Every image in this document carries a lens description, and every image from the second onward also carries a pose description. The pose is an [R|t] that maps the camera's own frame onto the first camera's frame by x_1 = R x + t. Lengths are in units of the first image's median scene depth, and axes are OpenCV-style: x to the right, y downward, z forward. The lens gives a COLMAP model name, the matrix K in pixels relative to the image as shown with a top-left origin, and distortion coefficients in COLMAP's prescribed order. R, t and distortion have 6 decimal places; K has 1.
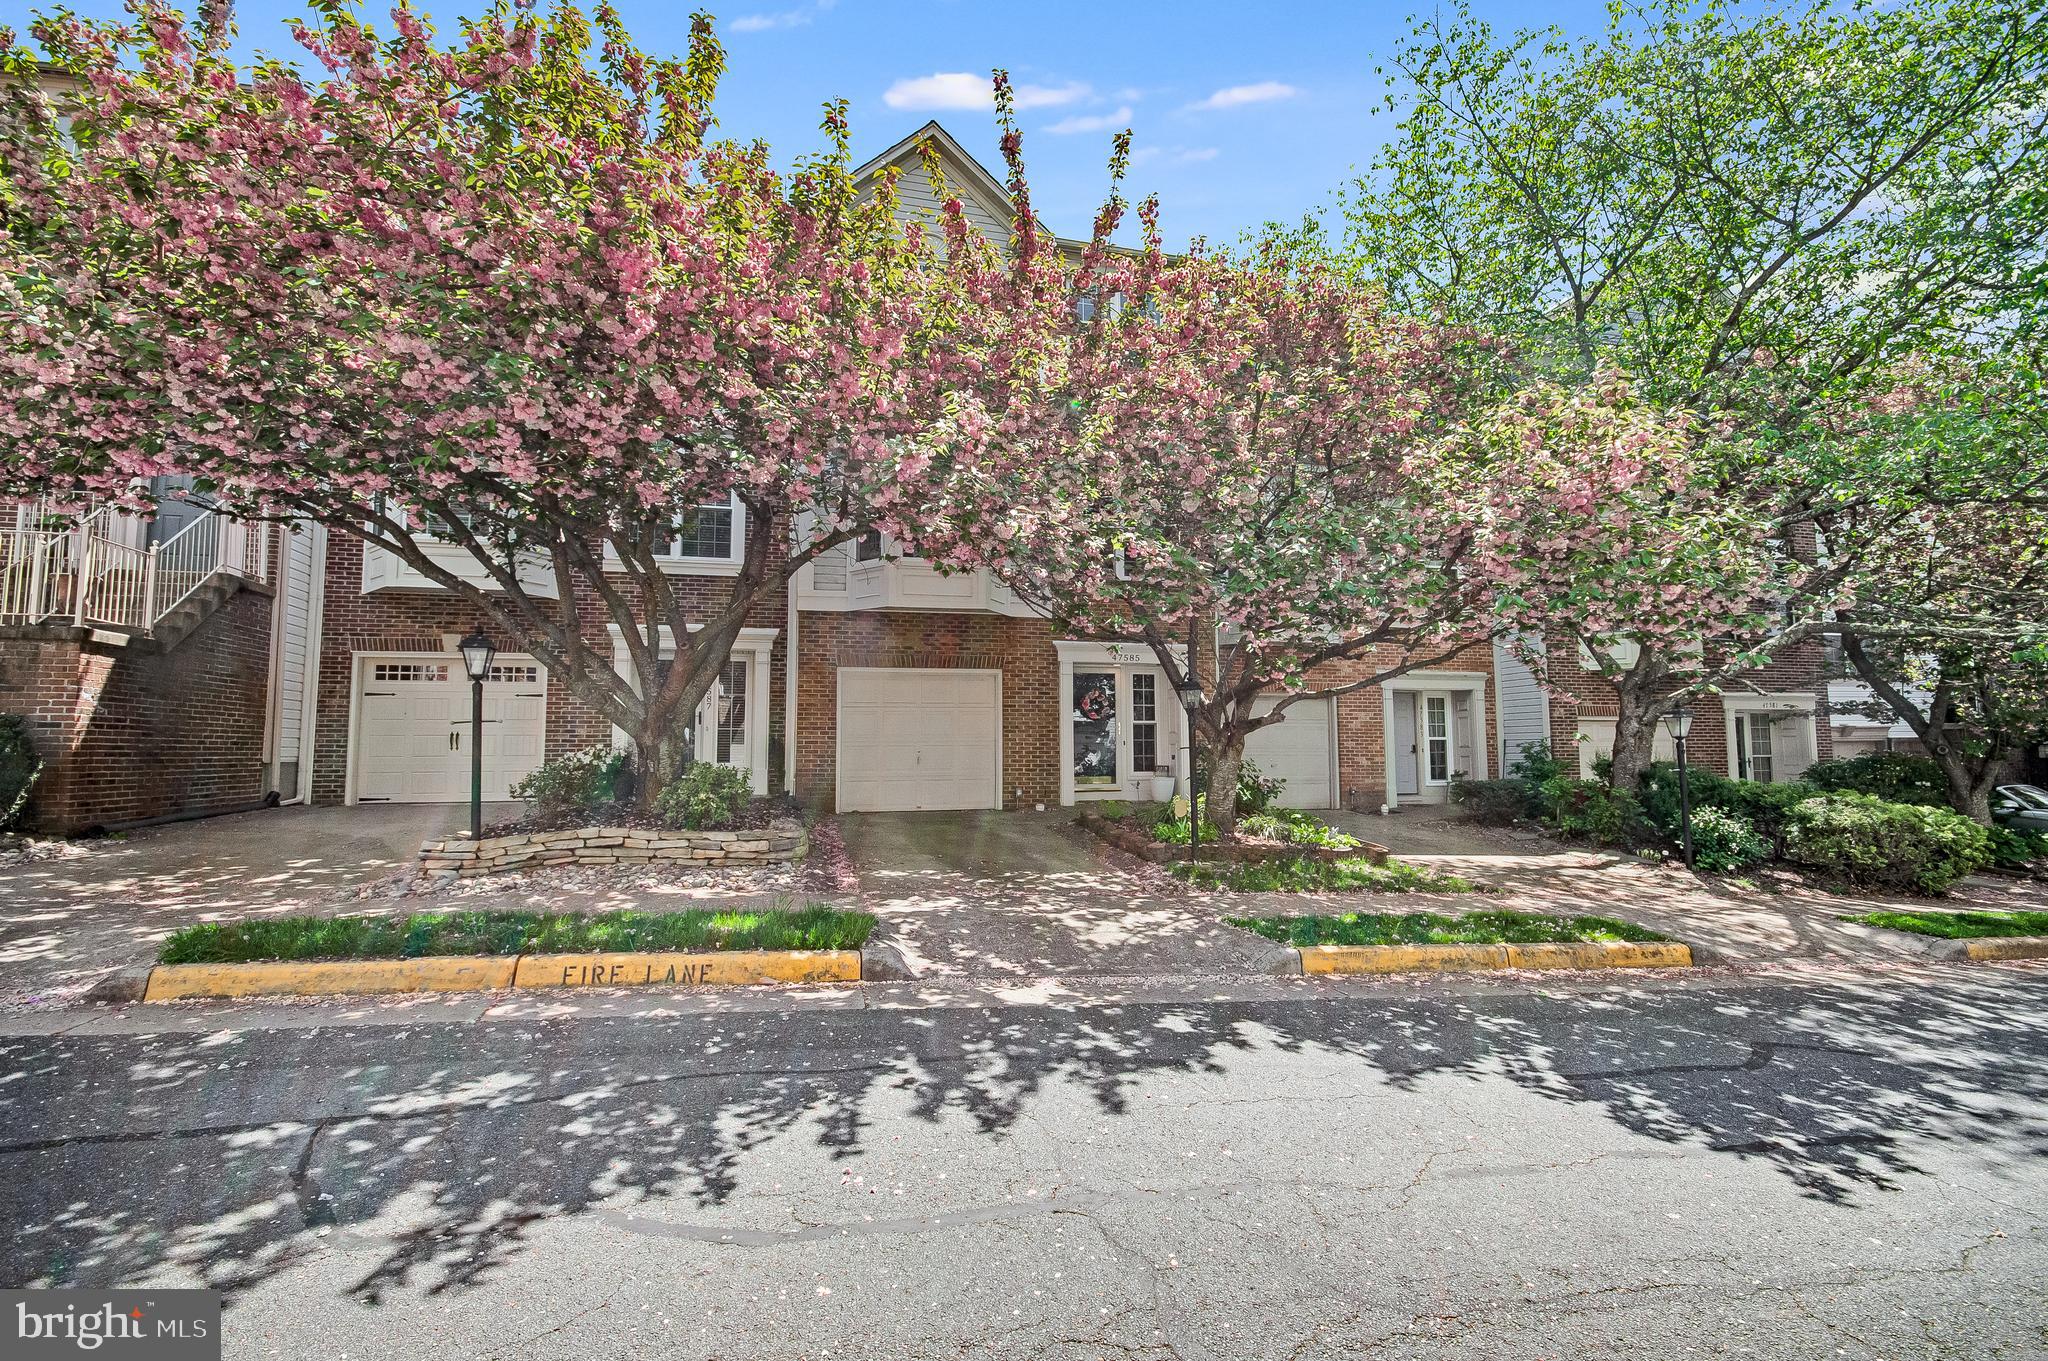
lens RADIAL K [[885.1, 0, 1024.0], [0, 885.1, 680.5], [0, 0, 1]] dist [0.011545, -0.011713]
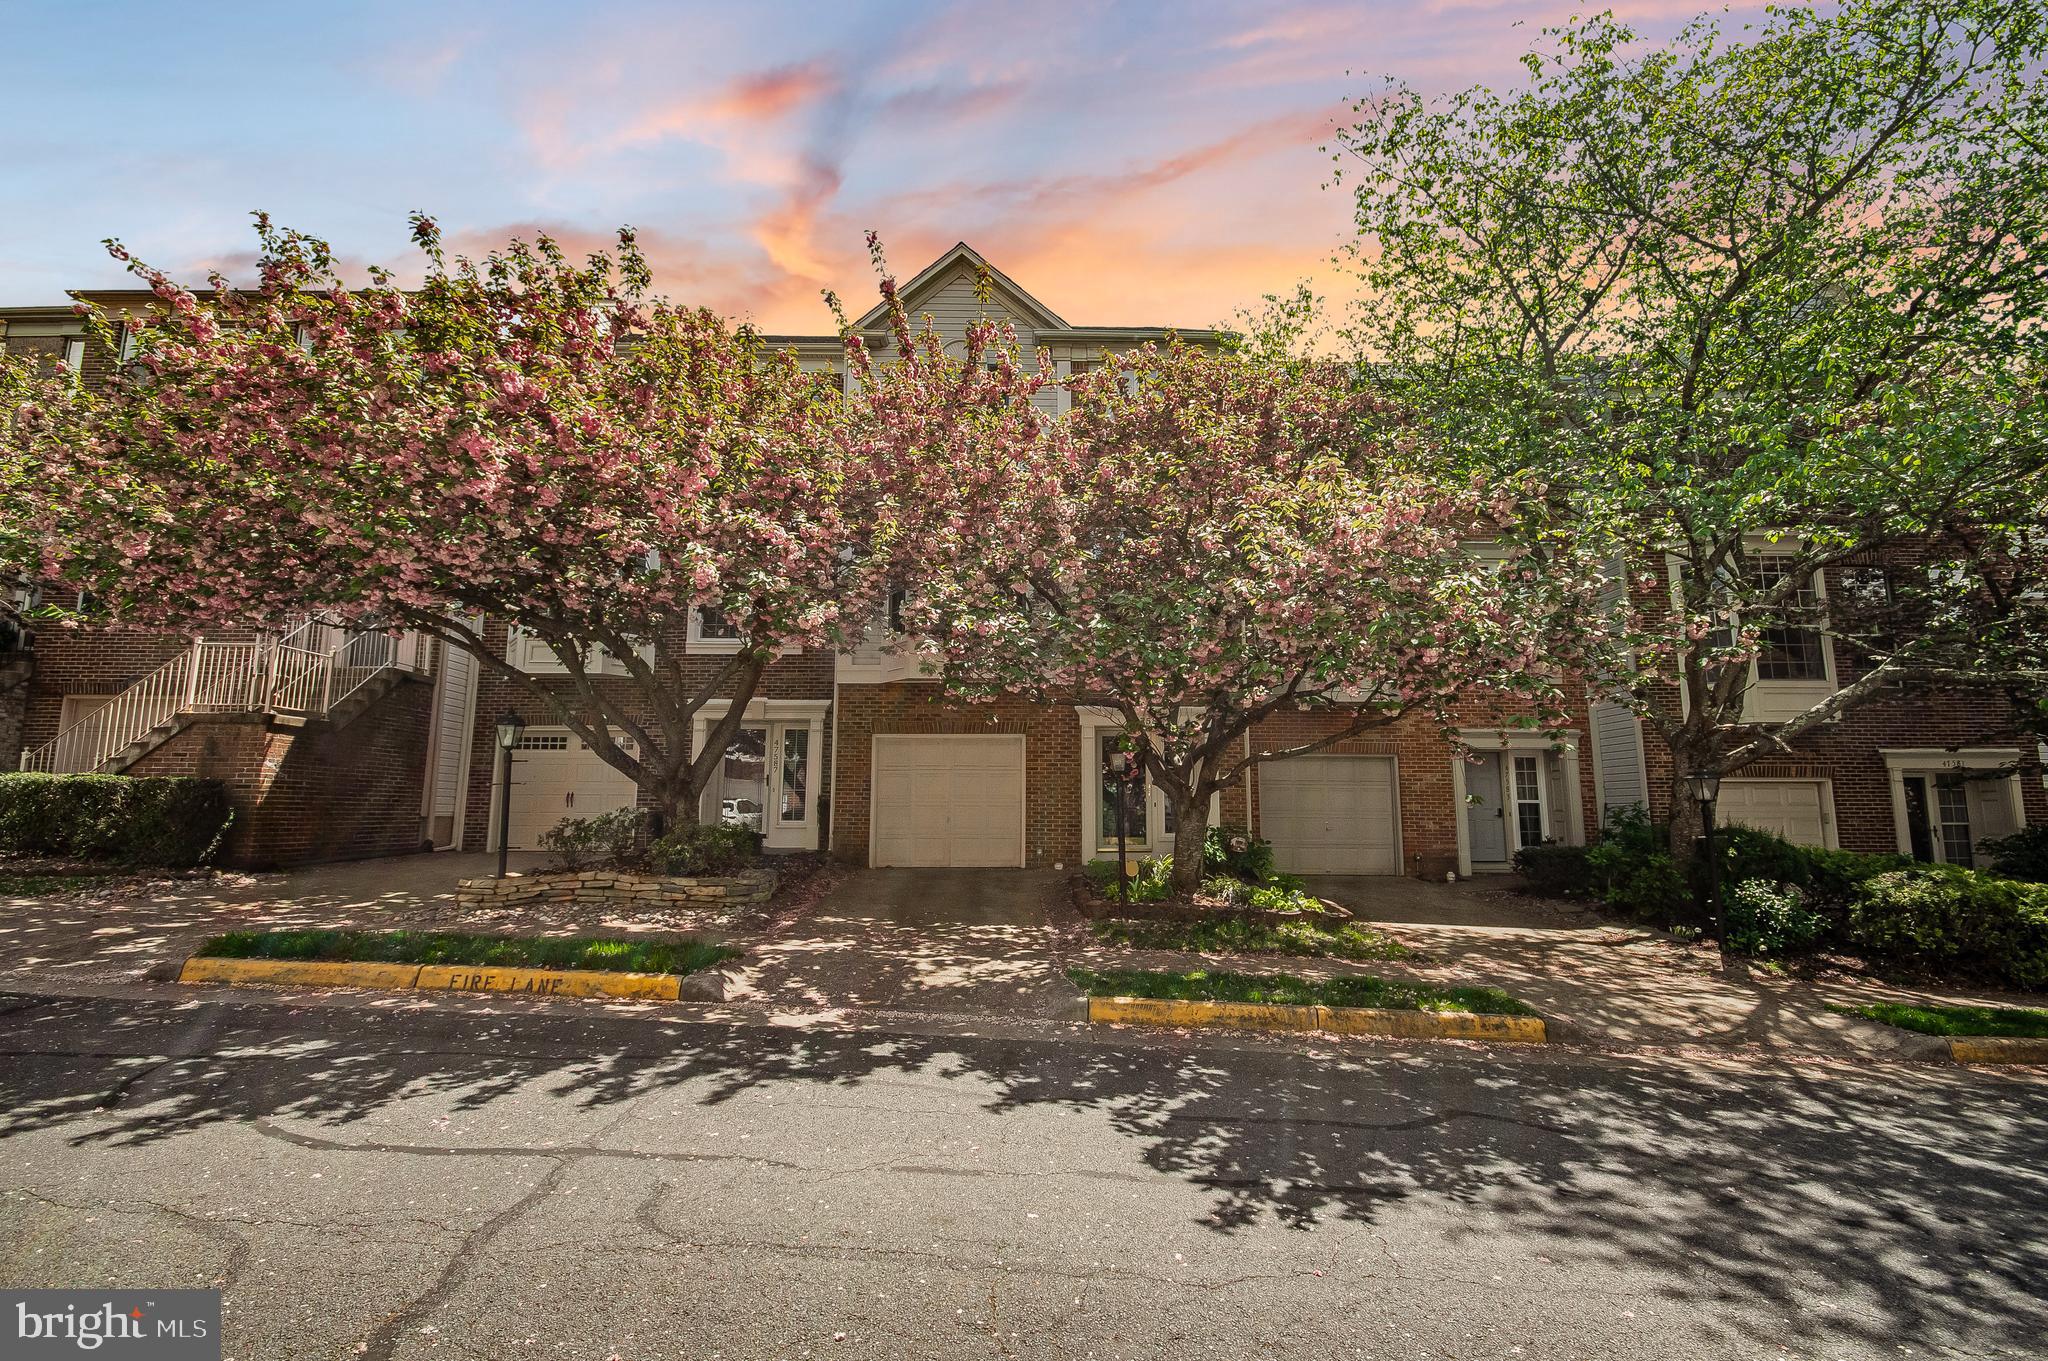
lens RADIAL K [[885.1, 0, 1024.0], [0, 885.1, 680.5], [0, 0, 1]] dist [0.011545, -0.011713]
pose [[0.975030, -0.025602, -0.220593, 0.427429], [0.010320, 0.997483, -0.070154, -0.003849], [0.221833, 0.066126, 0.972840, -0.073016]]
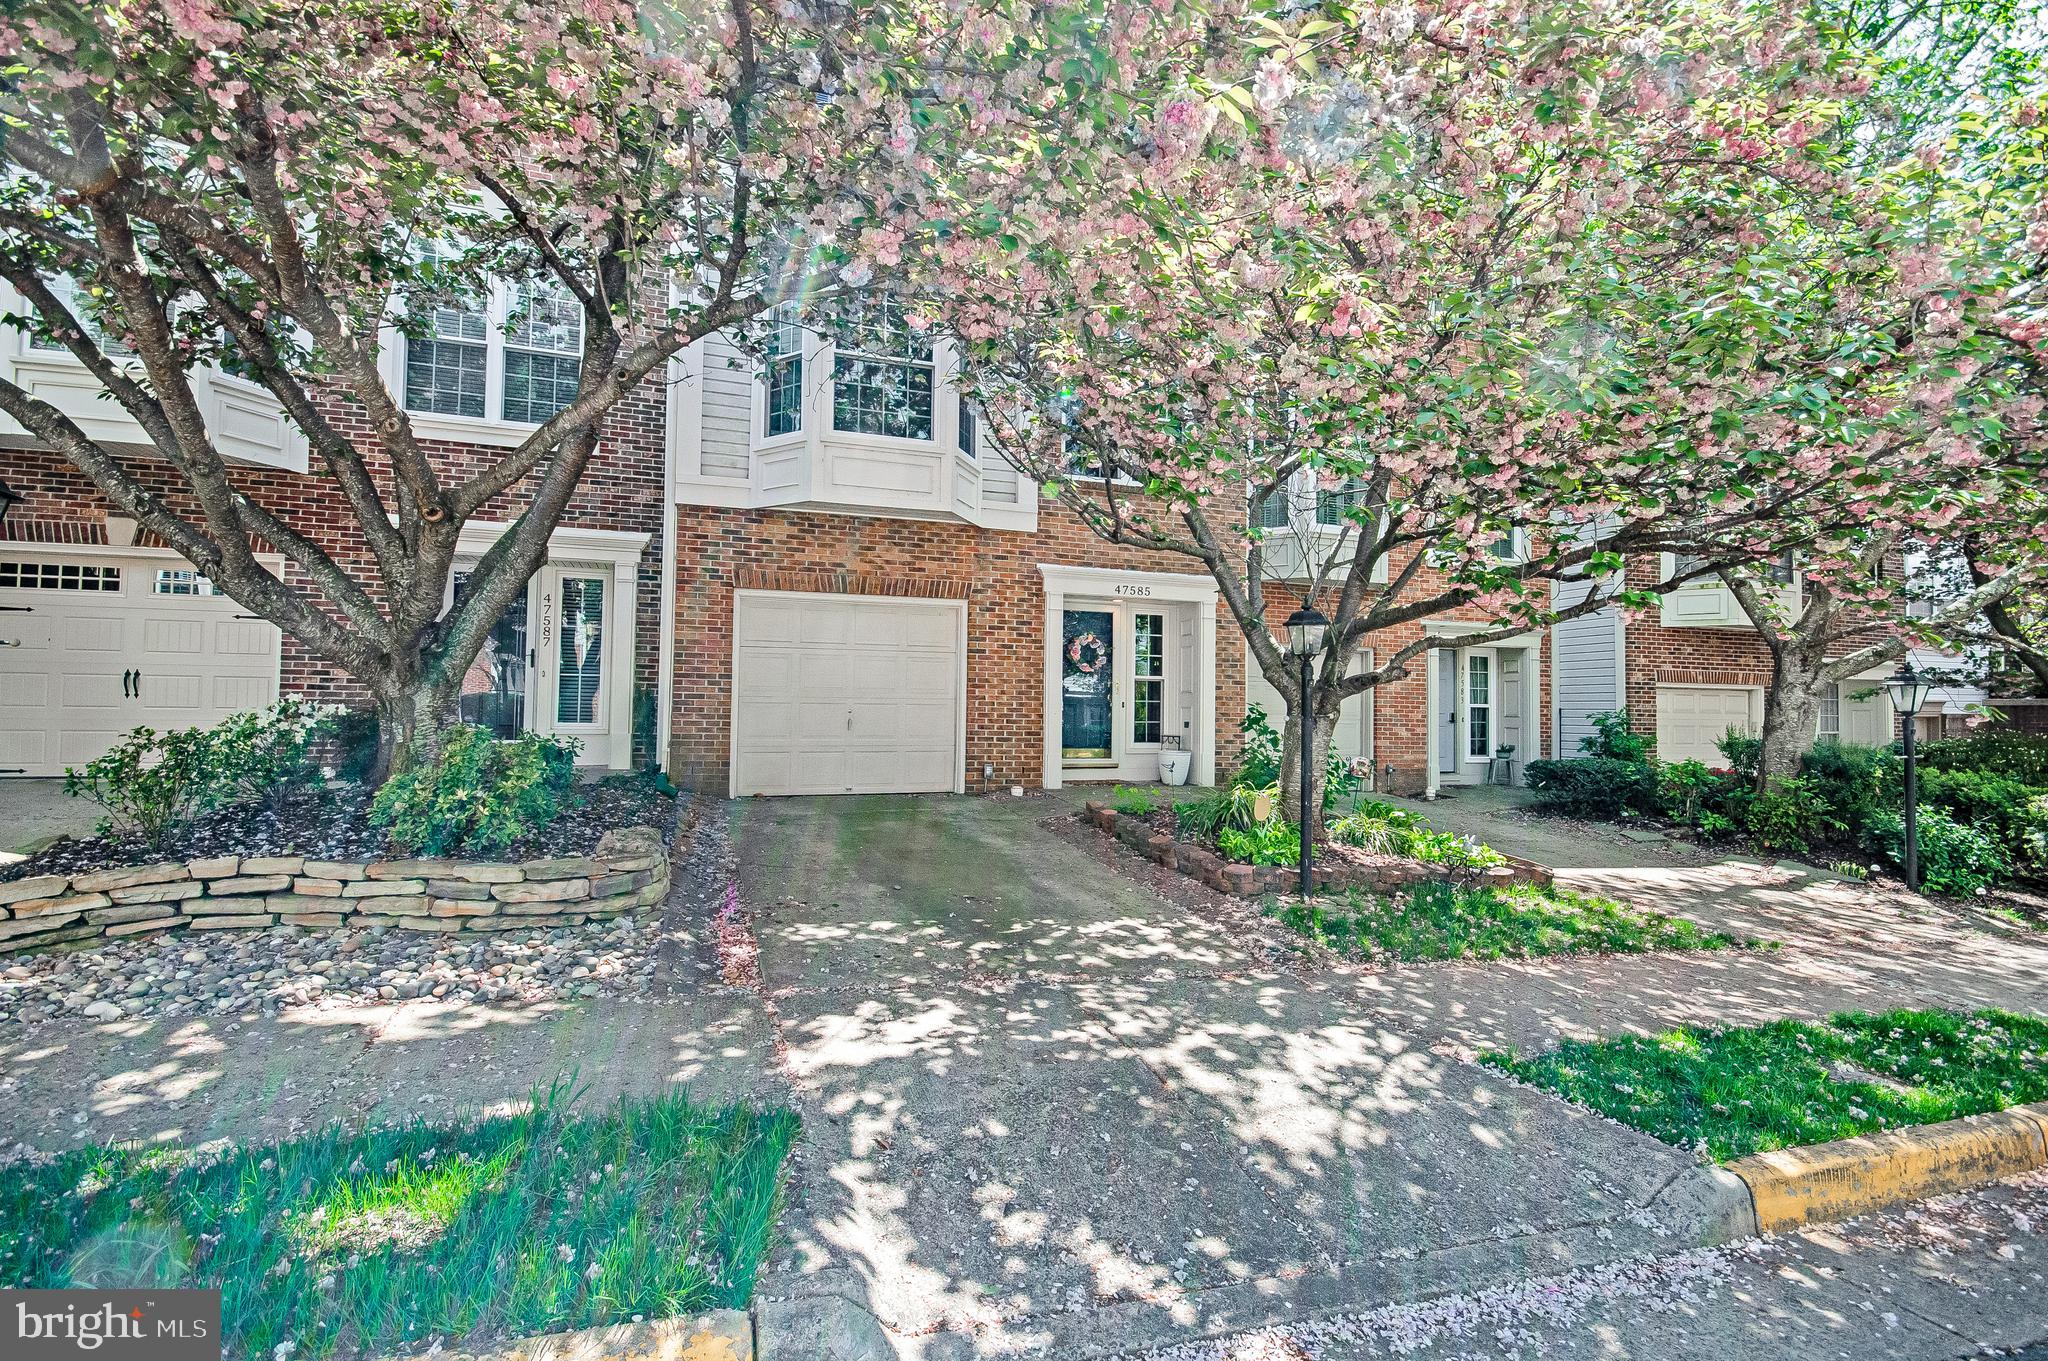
lens RADIAL K [[912.8, 0, 1028.1], [0, 912.8, 660.6], [0, 0, 1]] dist [0.000684, -0.000234]
pose [[0.995112, 0.023249, 0.095979, -0.094943], [-0.025822, 0.999337, 0.025652, 0.032773], [-0.095319, -0.028005, 0.995053, 0.514604]]
